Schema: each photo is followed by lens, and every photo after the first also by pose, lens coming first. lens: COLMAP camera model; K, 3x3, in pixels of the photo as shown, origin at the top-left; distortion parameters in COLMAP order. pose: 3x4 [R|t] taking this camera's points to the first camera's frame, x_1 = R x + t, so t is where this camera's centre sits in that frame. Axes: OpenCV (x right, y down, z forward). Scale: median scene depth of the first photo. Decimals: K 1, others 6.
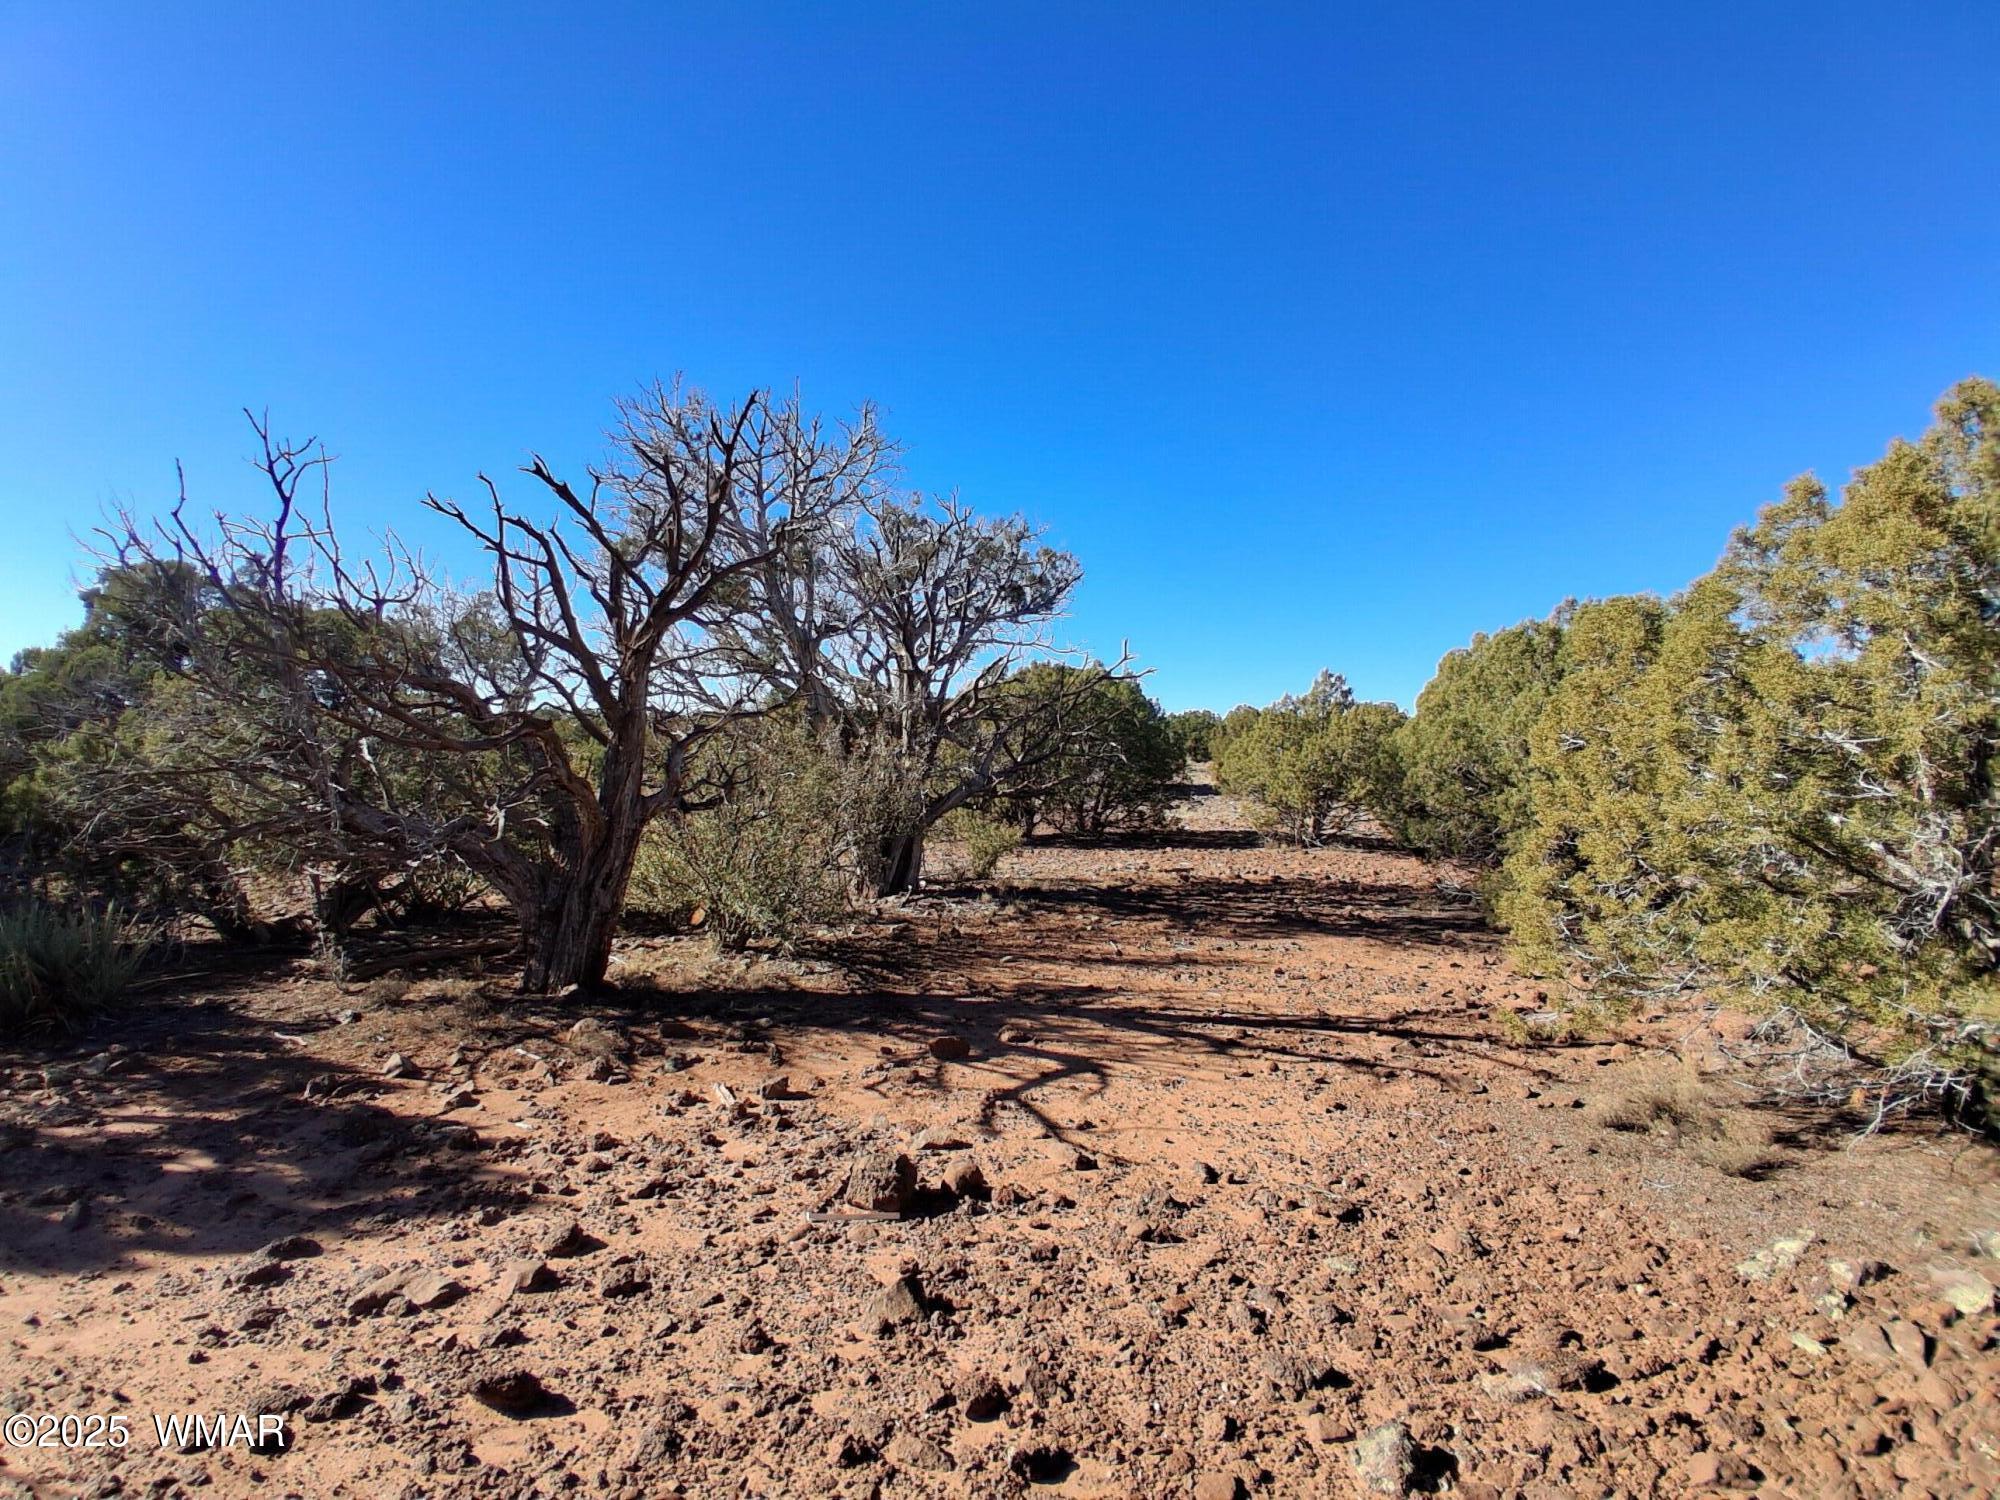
lens RADIAL K [[988.9, 0, 1003.0], [0, 988.9, 741.2], [0, 0, 1]] dist [-0.028693, -0.001752]
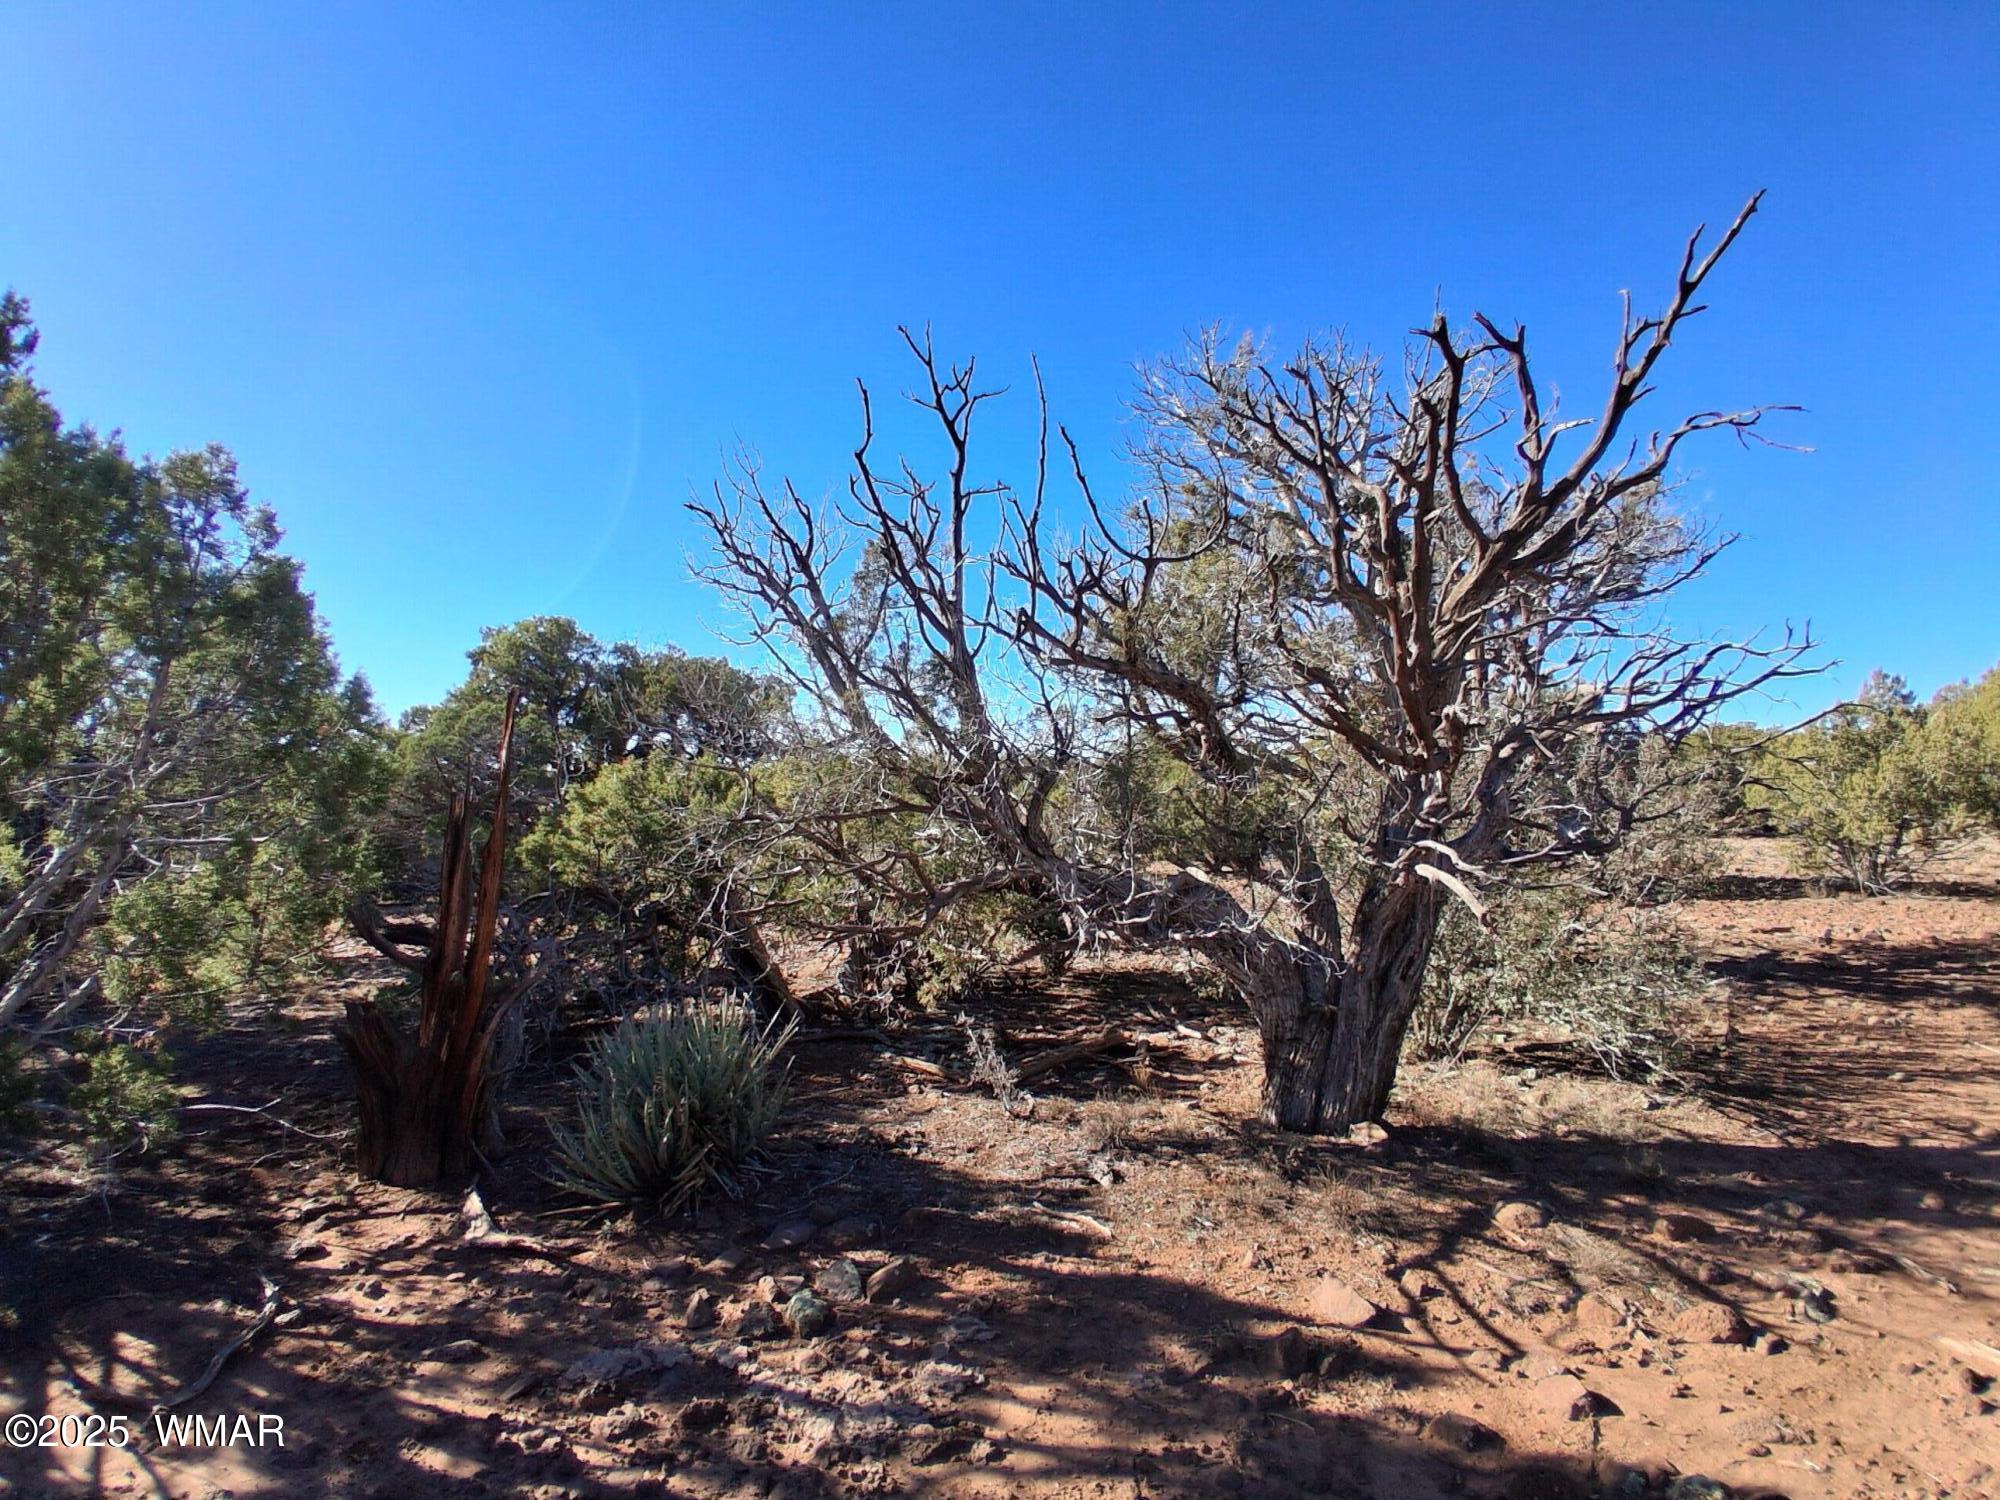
lens RADIAL K [[988.9, 0, 996.5], [0, 988.9, 753.8], [0, 0, 1]] dist [-0.028693, -0.001752]
pose [[0.975073, -0.027205, -0.220208, -0.198024], [0.021020, 0.999317, -0.030385, 0.003438], [0.220885, 0.024999, 0.974979, 0.101104]]
